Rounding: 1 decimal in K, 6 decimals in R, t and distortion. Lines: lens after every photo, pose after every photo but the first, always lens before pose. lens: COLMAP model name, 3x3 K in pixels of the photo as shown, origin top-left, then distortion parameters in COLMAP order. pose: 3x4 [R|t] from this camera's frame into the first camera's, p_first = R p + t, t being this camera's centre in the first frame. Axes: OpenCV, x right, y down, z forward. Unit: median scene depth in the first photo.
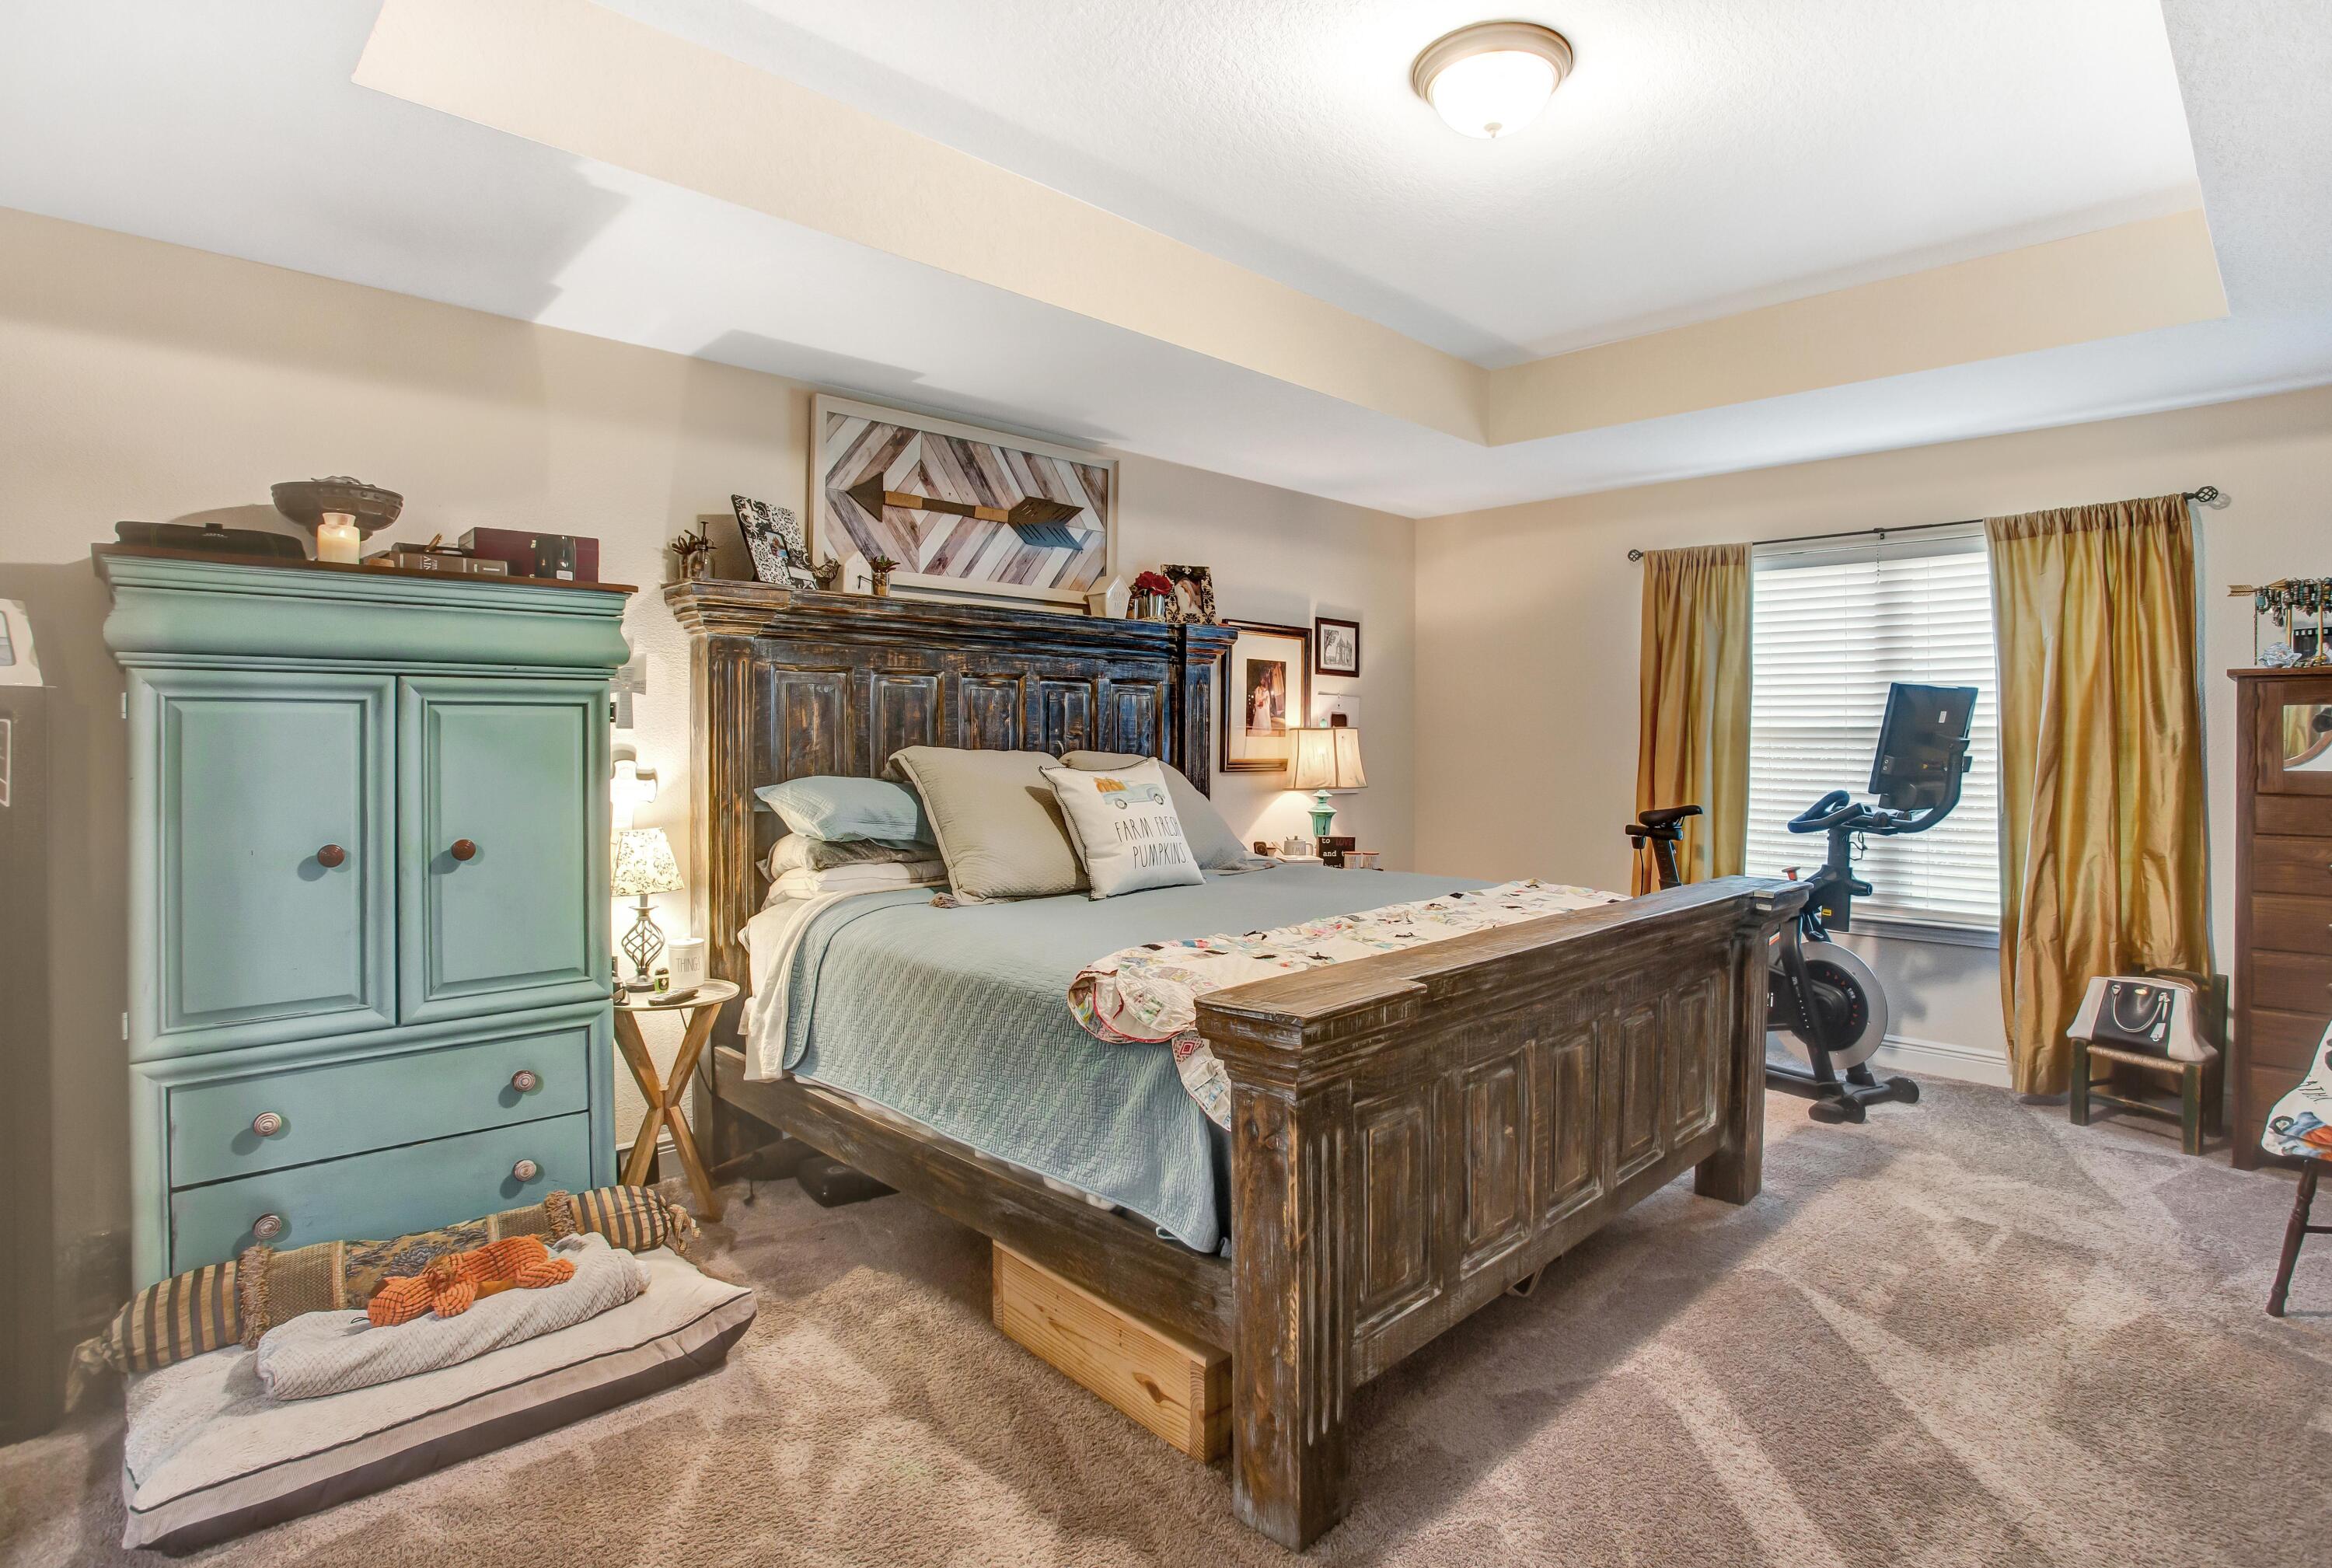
lens RADIAL K [[1204.0, 0, 1163.2], [0, 1204.0, 738.7], [0, 0, 1]] dist [-0.060270, 0.025858]
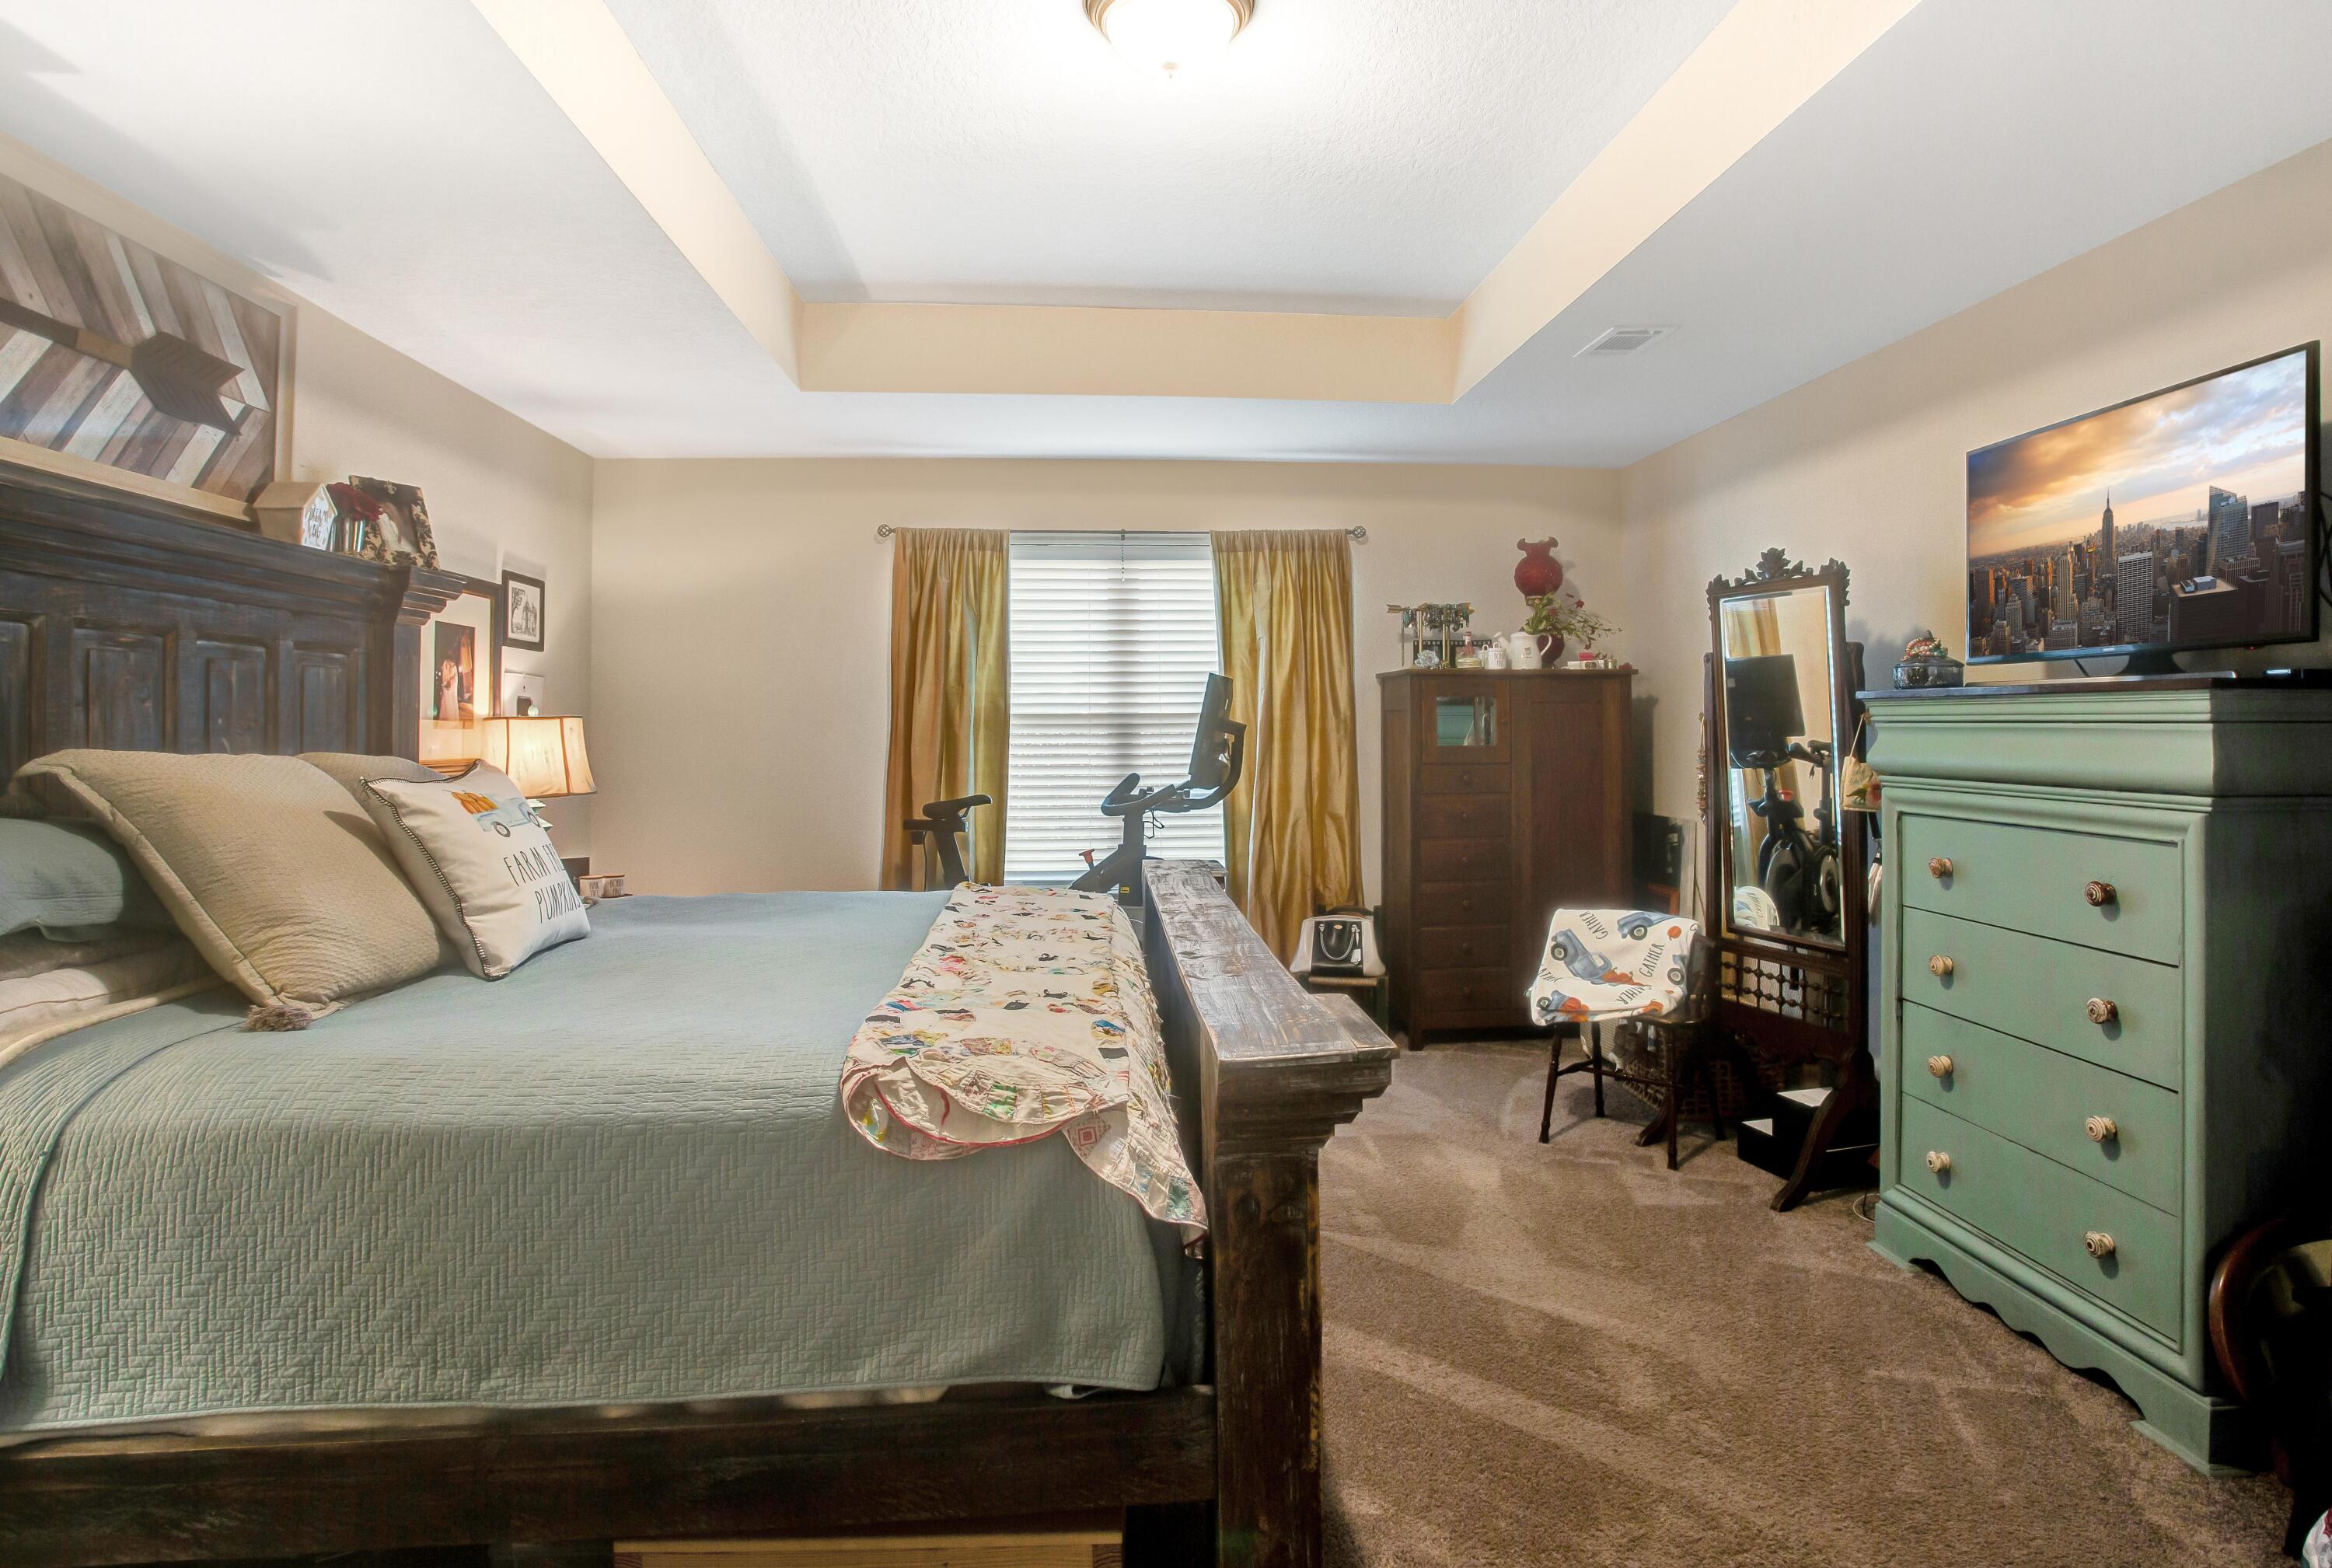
lens RADIAL K [[1297.3, 0, 1170.9], [0, 1297.3, 704.1], [0, 0, 1]] dist [-0.072113, 0.042606]
pose [[0.636051, 0.005154, 0.771630, -0.281840], [0.010706, 0.999822, -0.015504, -0.000258], [-0.771573, 0.018123, 0.635882, 0.215651]]
